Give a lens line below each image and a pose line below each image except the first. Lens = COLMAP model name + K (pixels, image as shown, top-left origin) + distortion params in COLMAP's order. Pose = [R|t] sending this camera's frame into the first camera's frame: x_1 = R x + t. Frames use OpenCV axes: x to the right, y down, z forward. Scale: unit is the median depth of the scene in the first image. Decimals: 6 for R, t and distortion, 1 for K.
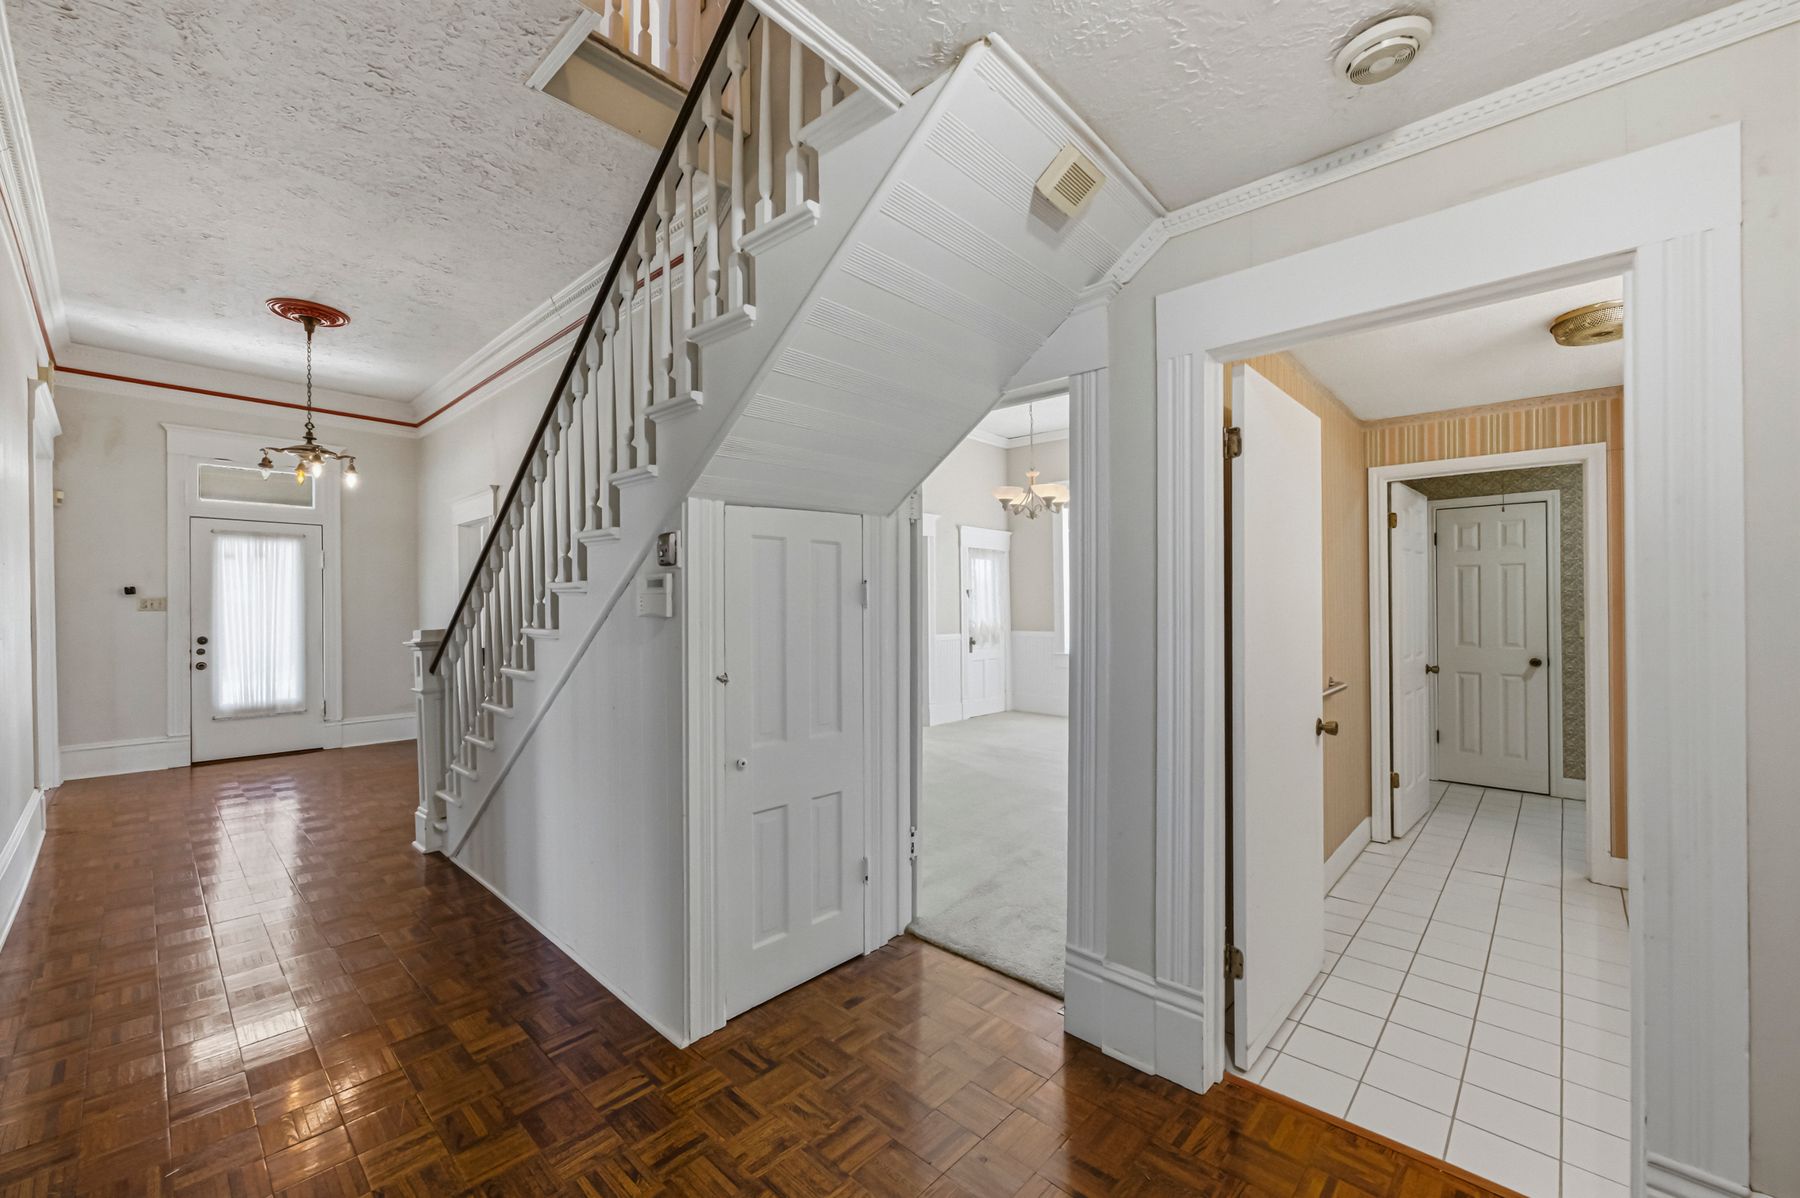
lens RADIAL K [[713.6, 0, 902.6], [0, 713.6, 606.3], [0, 0, 1]] dist [-0.000973, 0.000285]
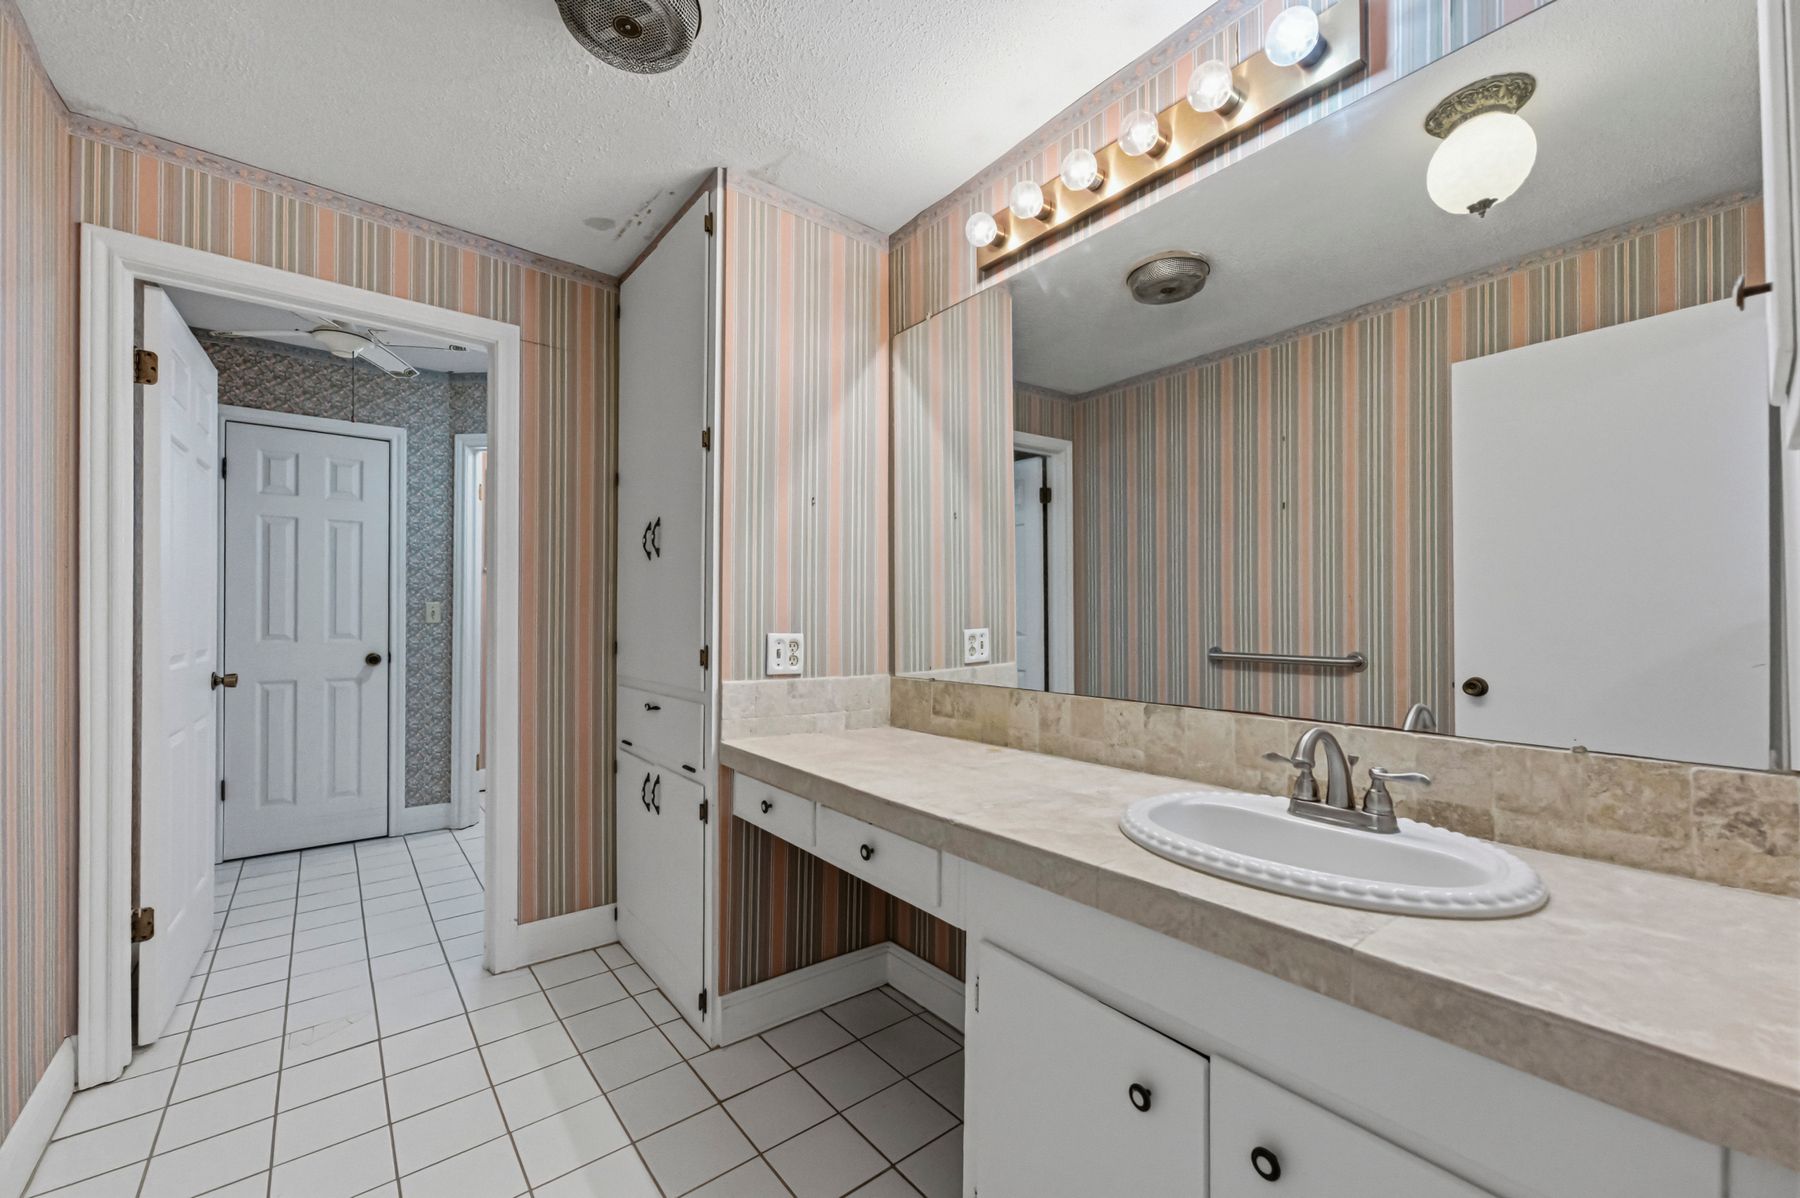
lens RADIAL K [[713.6, 0, 902.6], [0, 713.6, 606.3], [0, 0, 1]] dist [-0.000973, 0.000285]
pose [[0.141288, 0.013533, 0.989876, 0.247485], [-0.002529, 0.999908, -0.013309, 0.033892], [-0.989965, -0.000623, 0.141309, 0.369824]]
